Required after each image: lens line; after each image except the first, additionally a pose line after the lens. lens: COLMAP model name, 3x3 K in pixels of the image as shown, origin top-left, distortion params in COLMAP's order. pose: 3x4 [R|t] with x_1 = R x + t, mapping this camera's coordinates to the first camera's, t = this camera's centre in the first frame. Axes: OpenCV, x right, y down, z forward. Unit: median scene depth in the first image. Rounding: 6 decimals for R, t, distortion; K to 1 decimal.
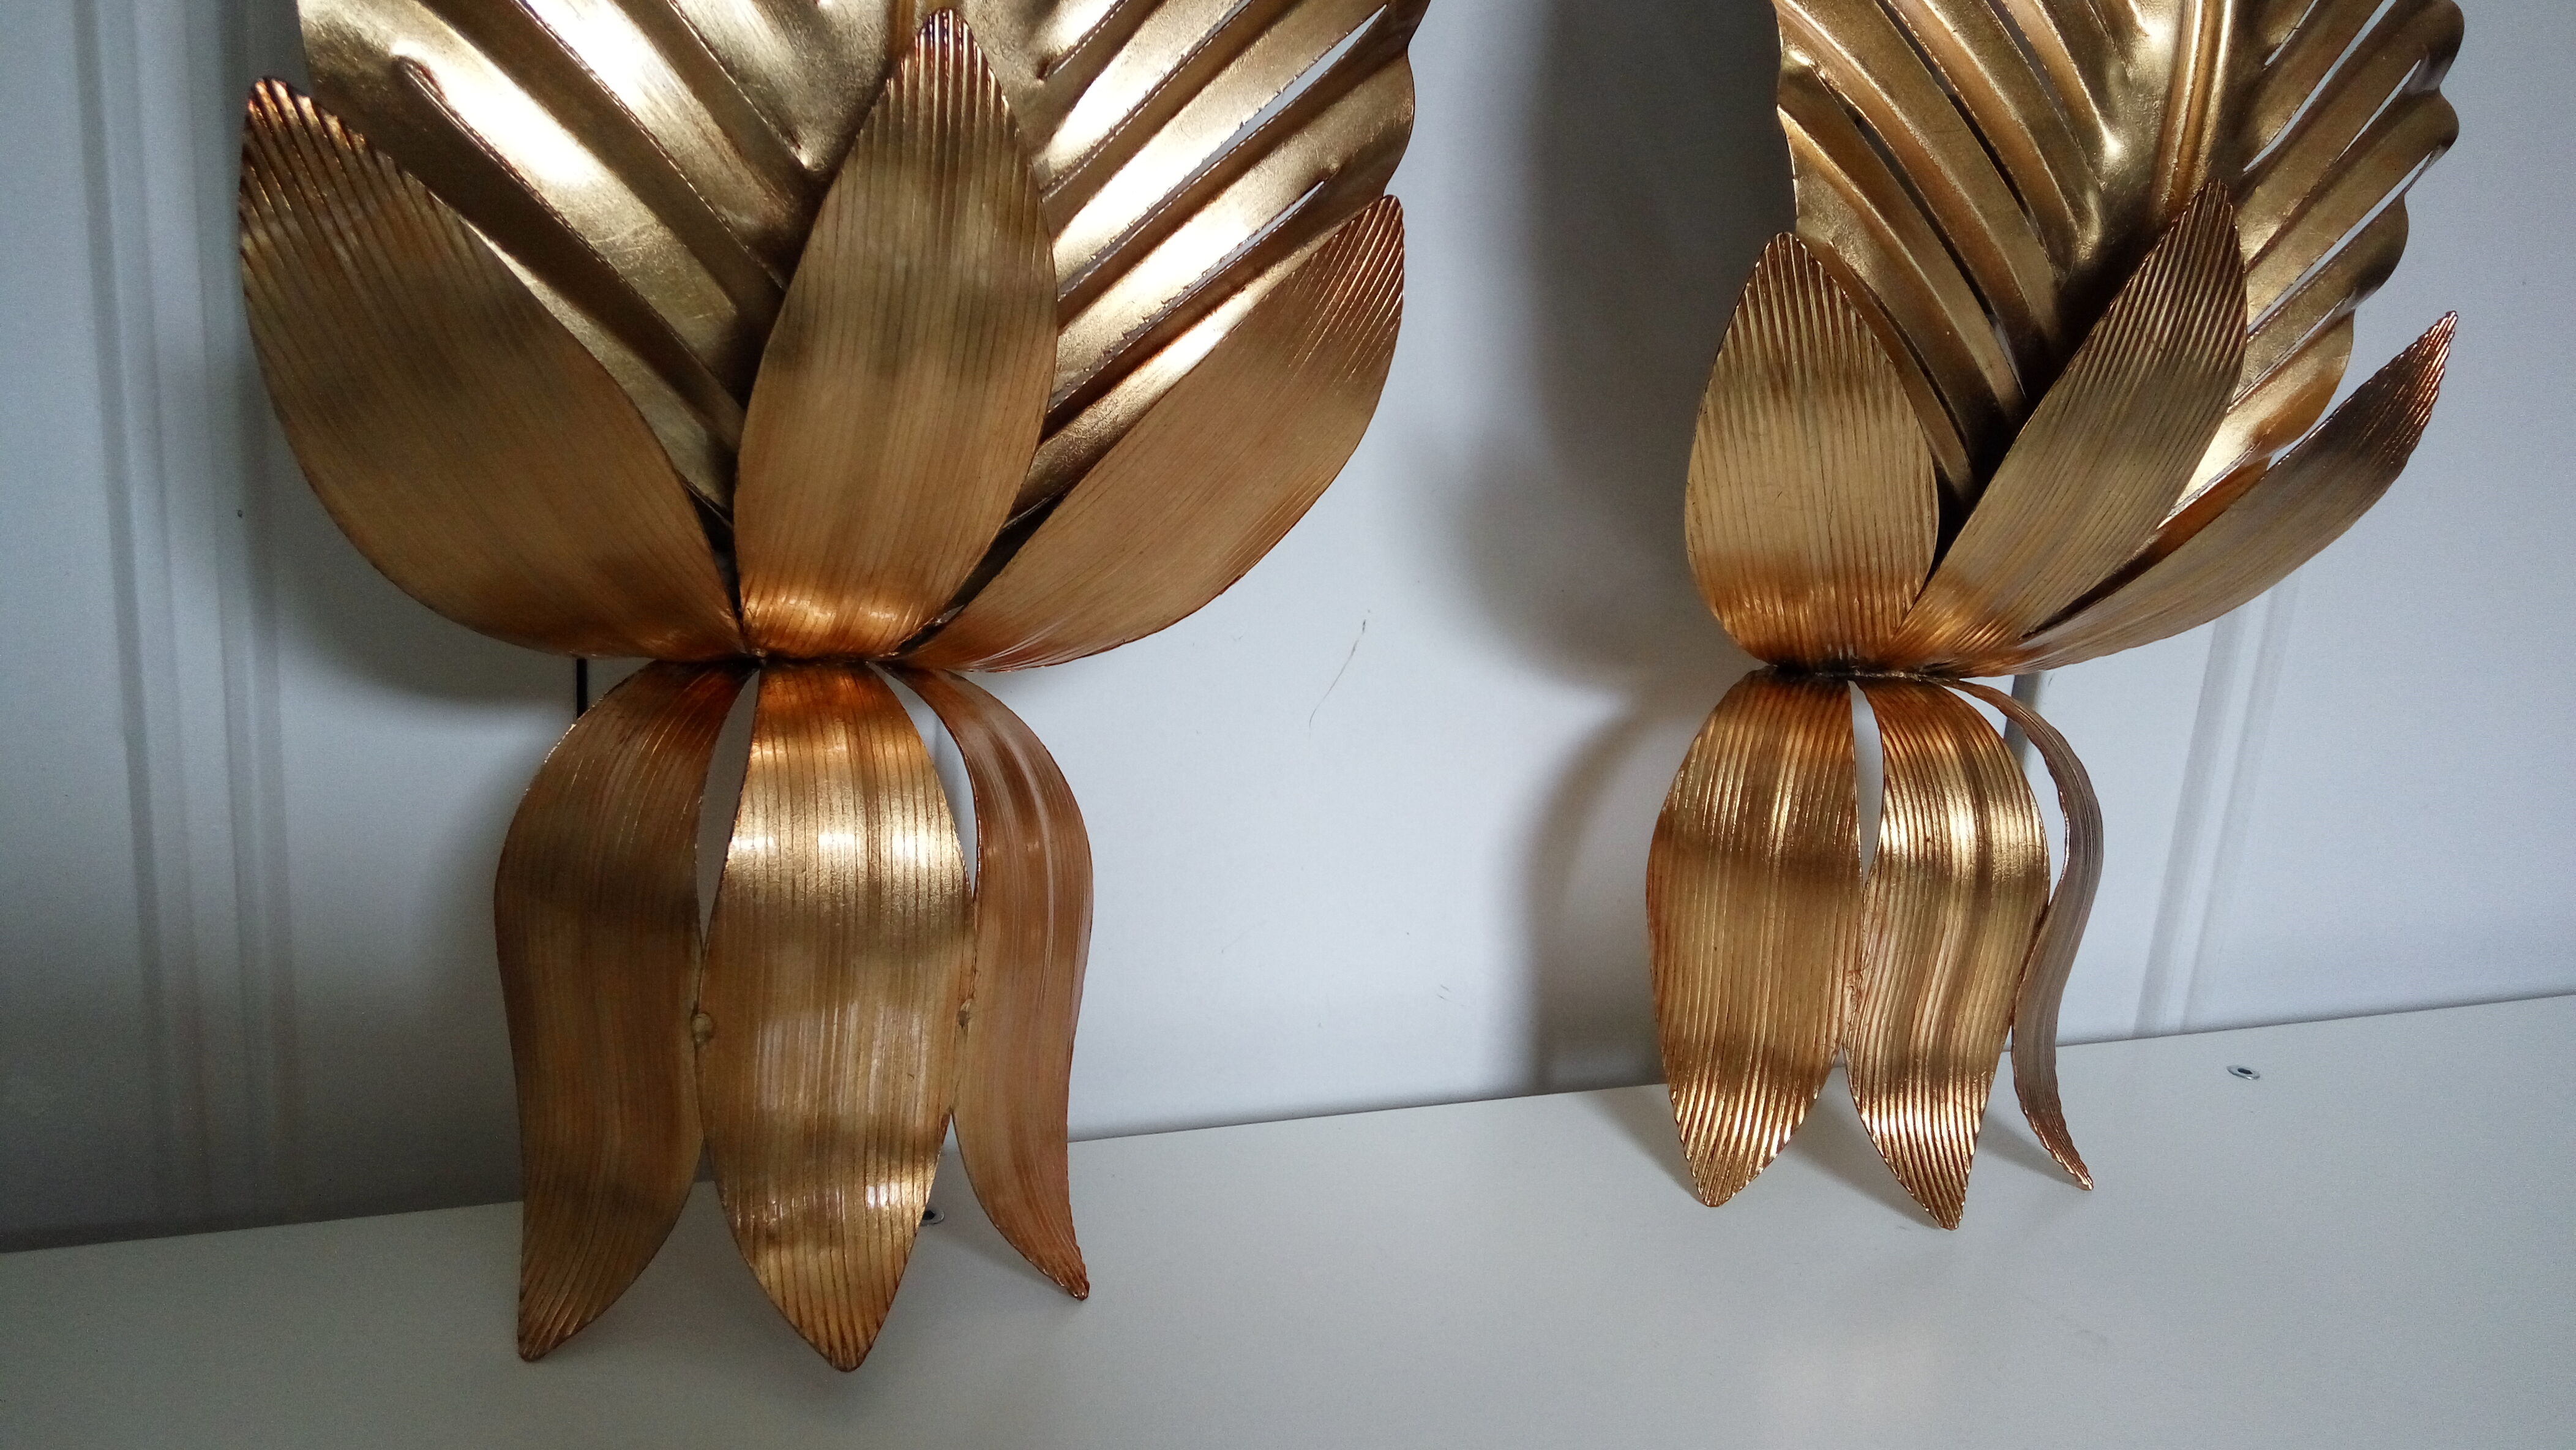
lens RADIAL K [[2044.6, 0, 1288.0], [0, 2044.6, 725.0], [0, 0, 1]] dist [0.099897, -0.160809]
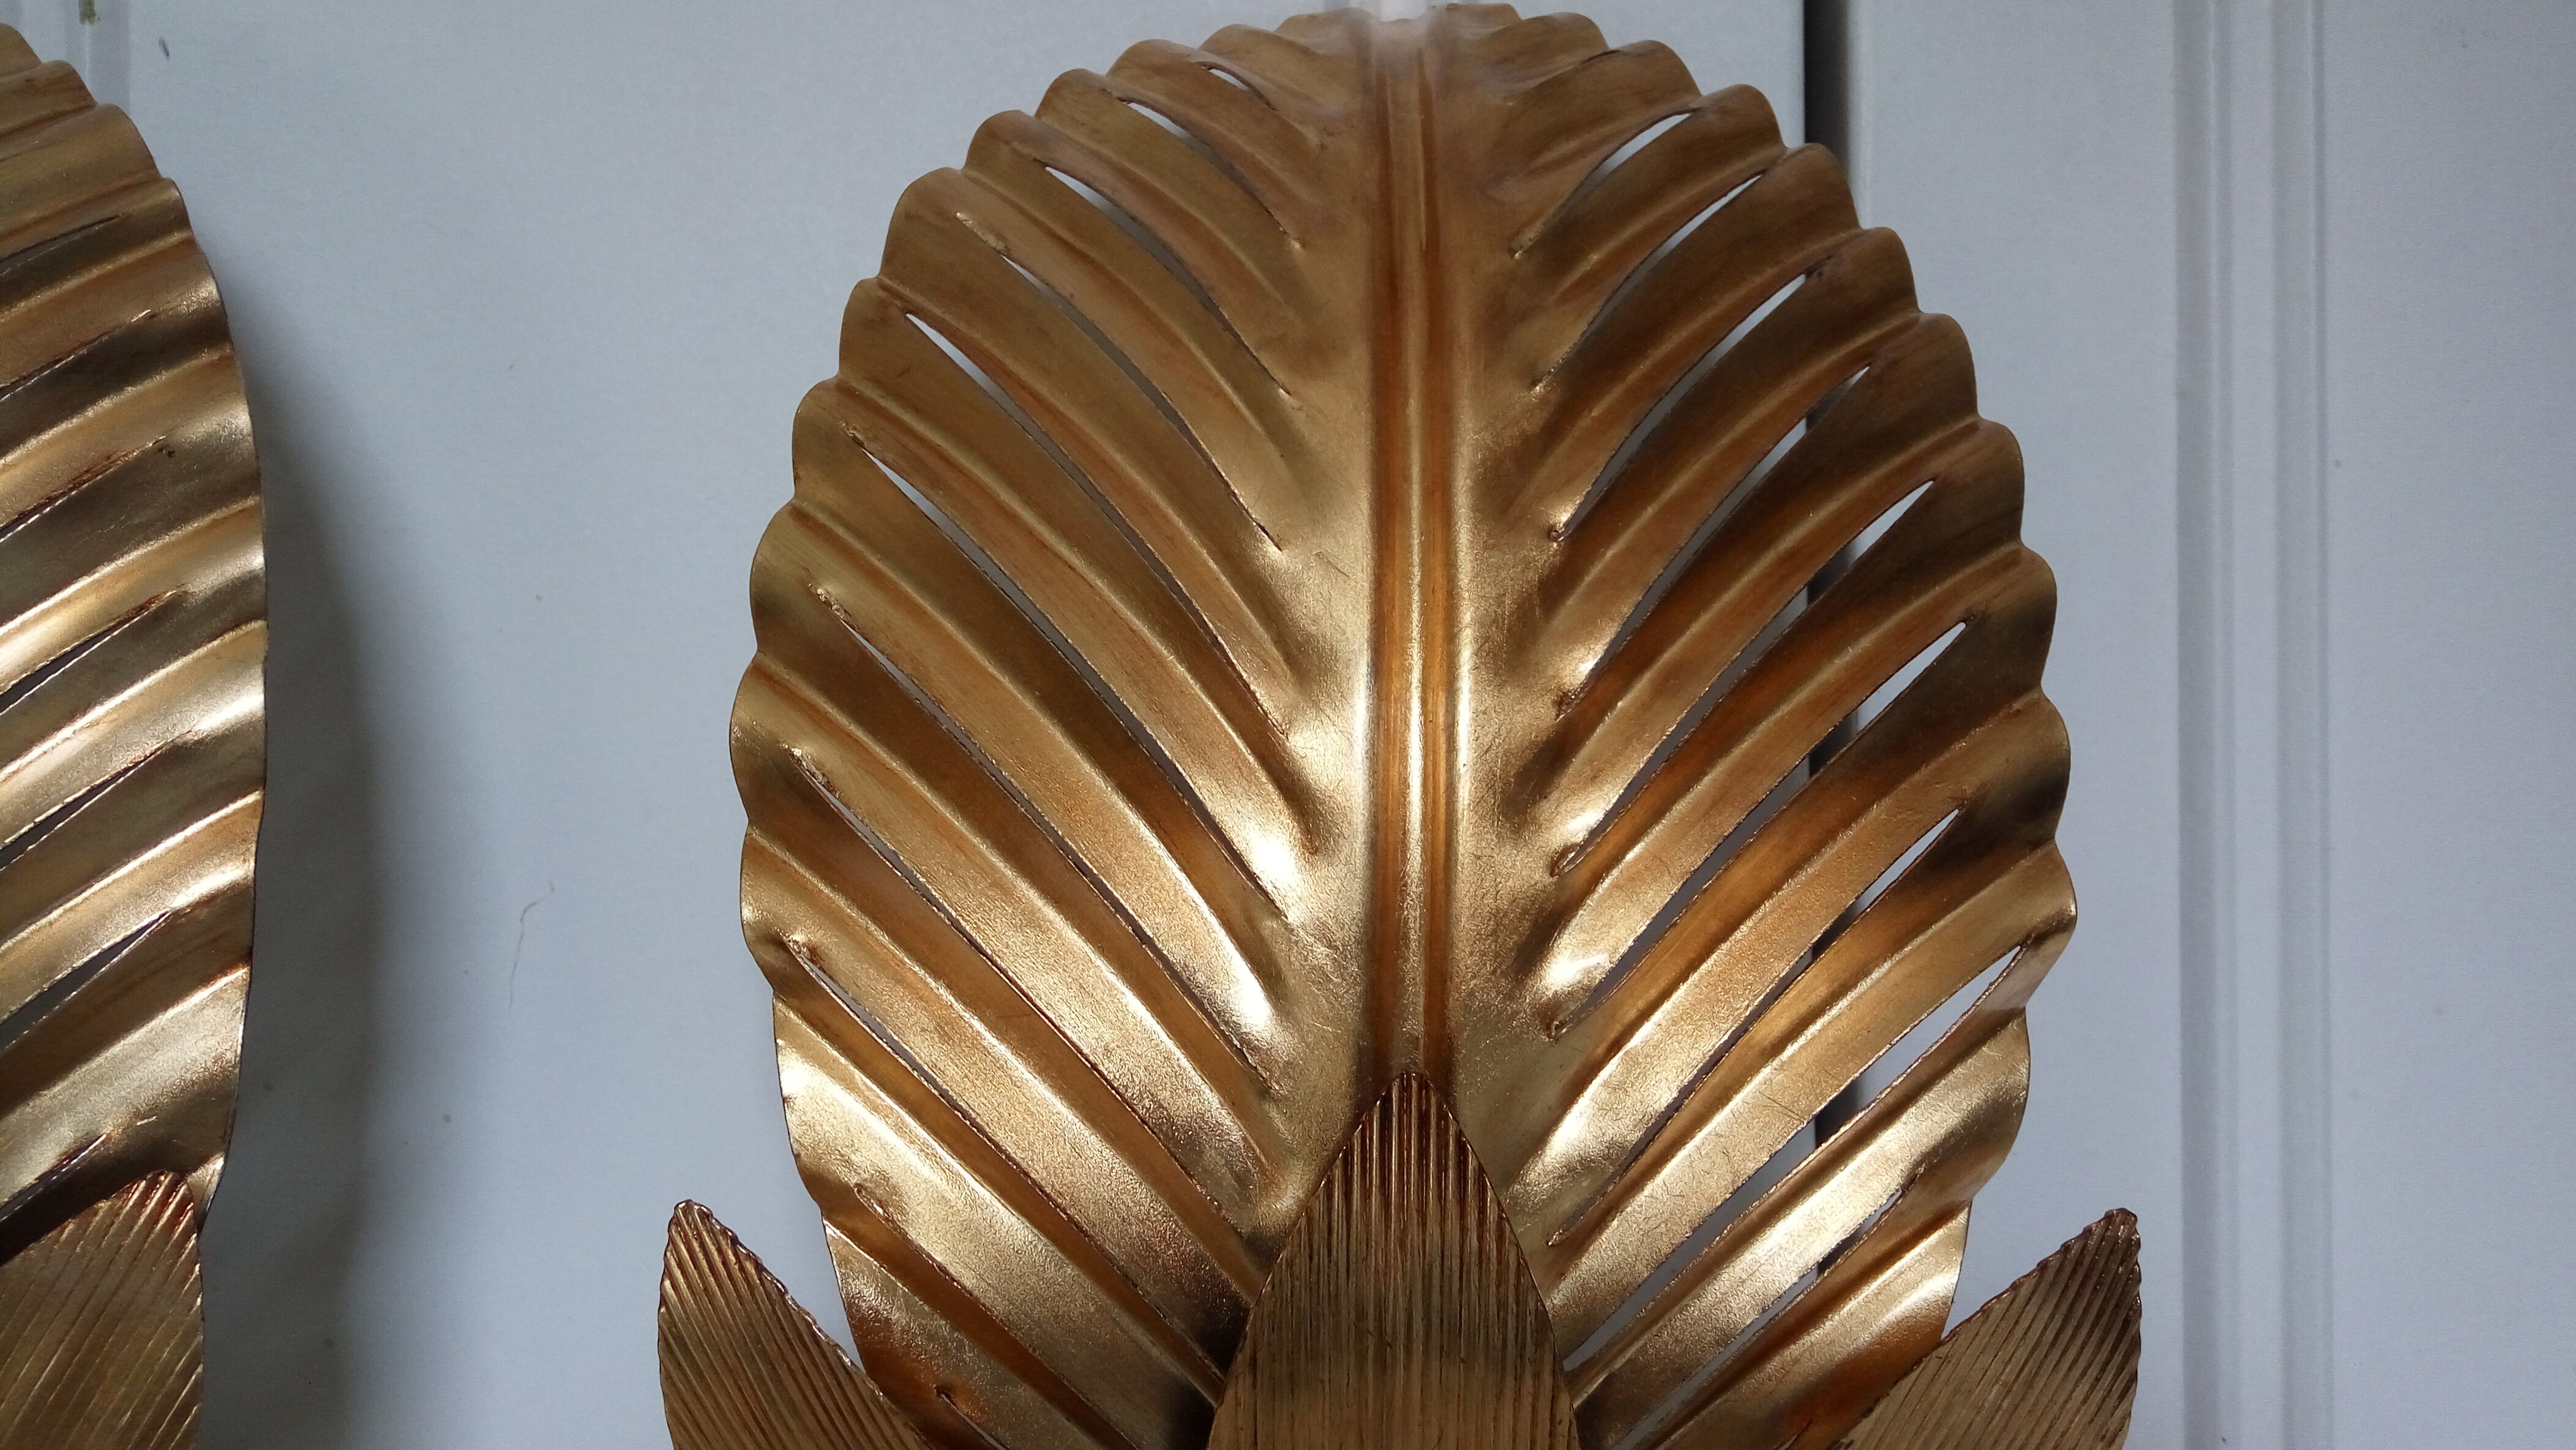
lens RADIAL K [[2044.6, 0, 1288.0], [0, 2044.6, 725.0], [0, 0, 1]] dist [0.099897, -0.160809]
pose [[0.941274, -0.084819, -0.326816, 0.634861], [-0.004579, 0.964637, -0.263542, -0.204924], [0.337612, 0.249562, 0.907599, 0.407918]]
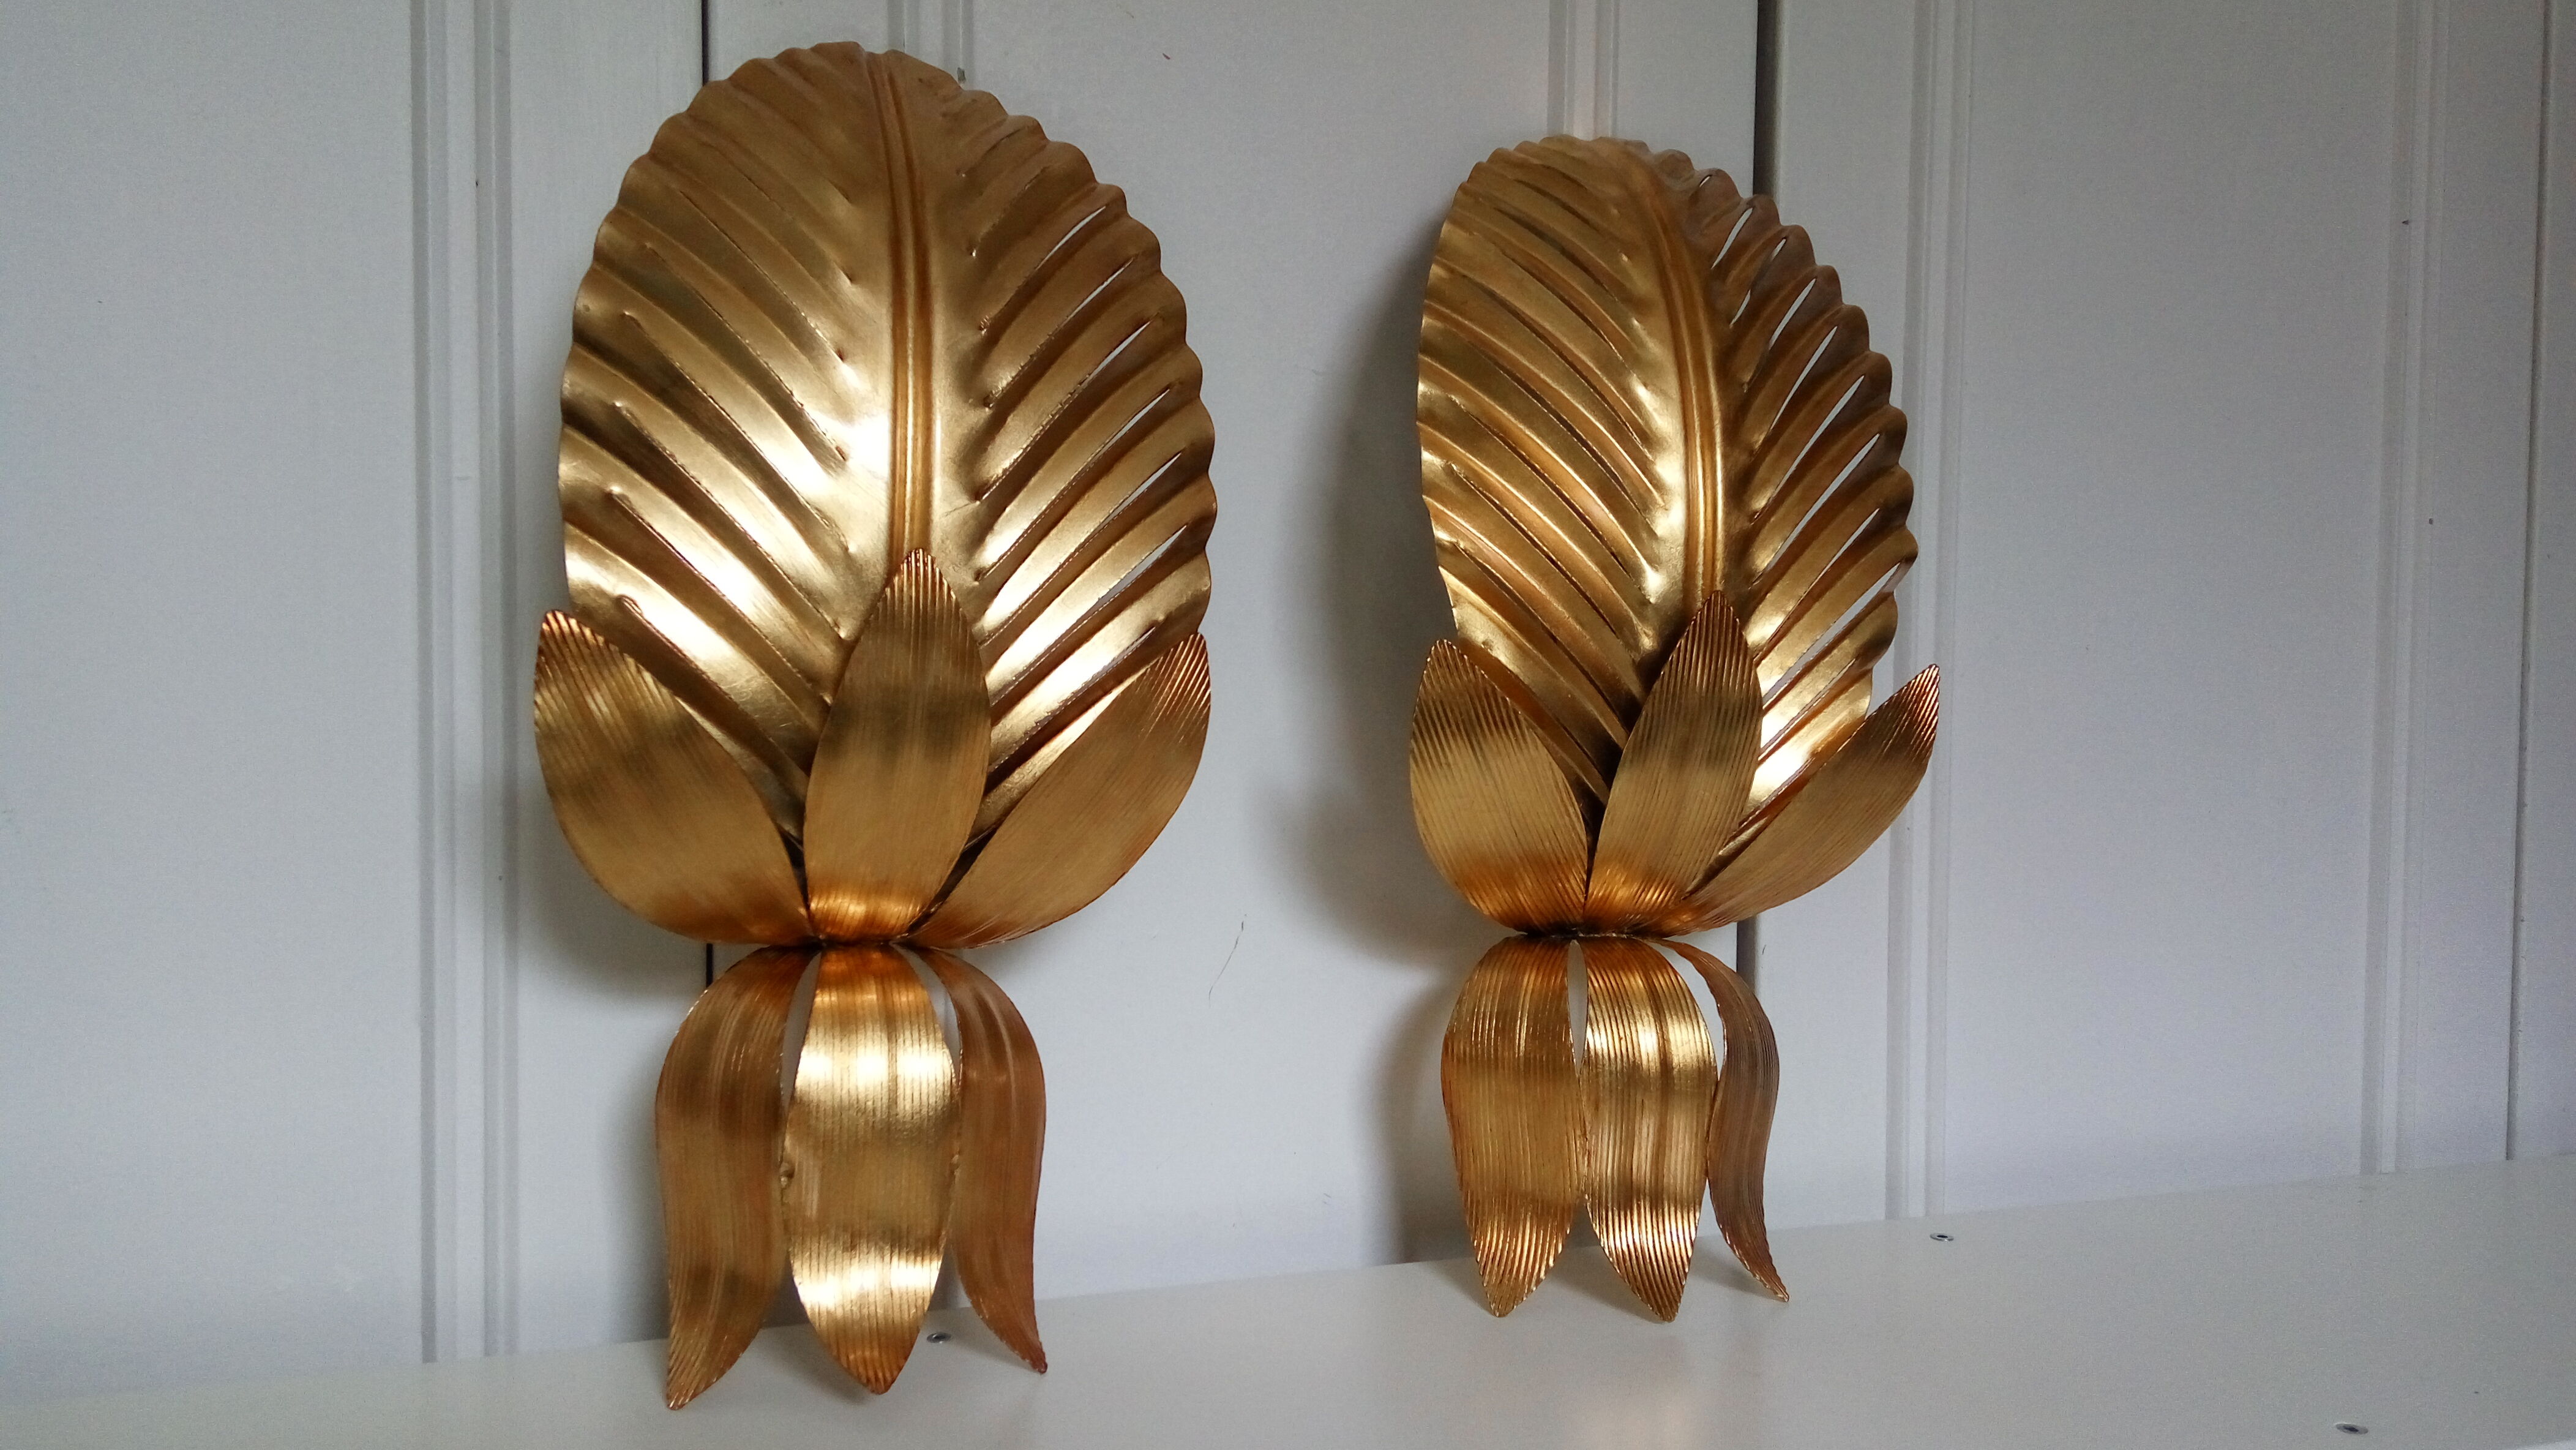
lens RADIAL K [[2044.6, 0, 1288.0], [0, 2044.6, 725.0], [0, 0, 1]] dist [0.099897, -0.160809]
pose [[0.997004, -0.068119, -0.036651, 0.169080], [0.058134, 0.972408, -0.225926, 0.181701], [0.051029, 0.223118, 0.973455, -0.554562]]
